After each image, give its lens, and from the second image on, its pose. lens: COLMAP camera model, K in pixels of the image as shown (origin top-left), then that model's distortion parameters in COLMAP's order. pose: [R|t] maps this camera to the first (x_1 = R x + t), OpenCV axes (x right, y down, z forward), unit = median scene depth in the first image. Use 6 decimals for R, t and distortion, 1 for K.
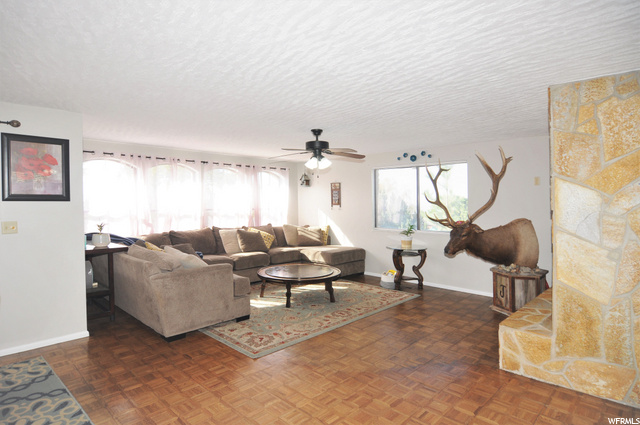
lens RADIAL K [[355.7, 0, 332.7], [0, 355.7, 195.6], [0, 0, 1]] dist [-0.003598, -0.001439]
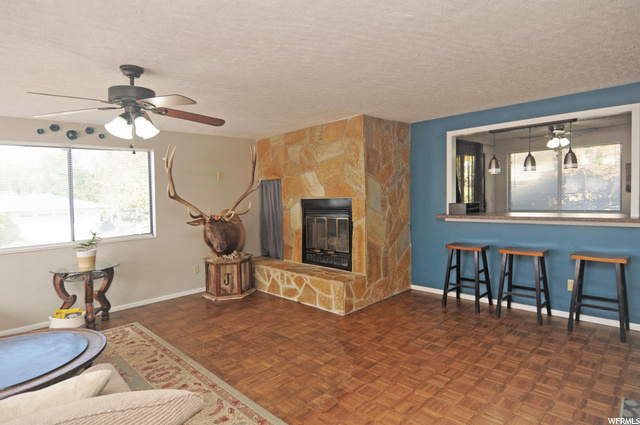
lens RADIAL K [[355.7, 0, 332.7], [0, 355.7, 195.6], [0, 0, 1]] dist [-0.003598, -0.001439]
pose [[0.029938, -0.007845, 0.999521, -0.586998], [0.017513, 0.999820, 0.007323, 0.017663], [-0.999398, 0.017285, 0.030070, 0.673091]]
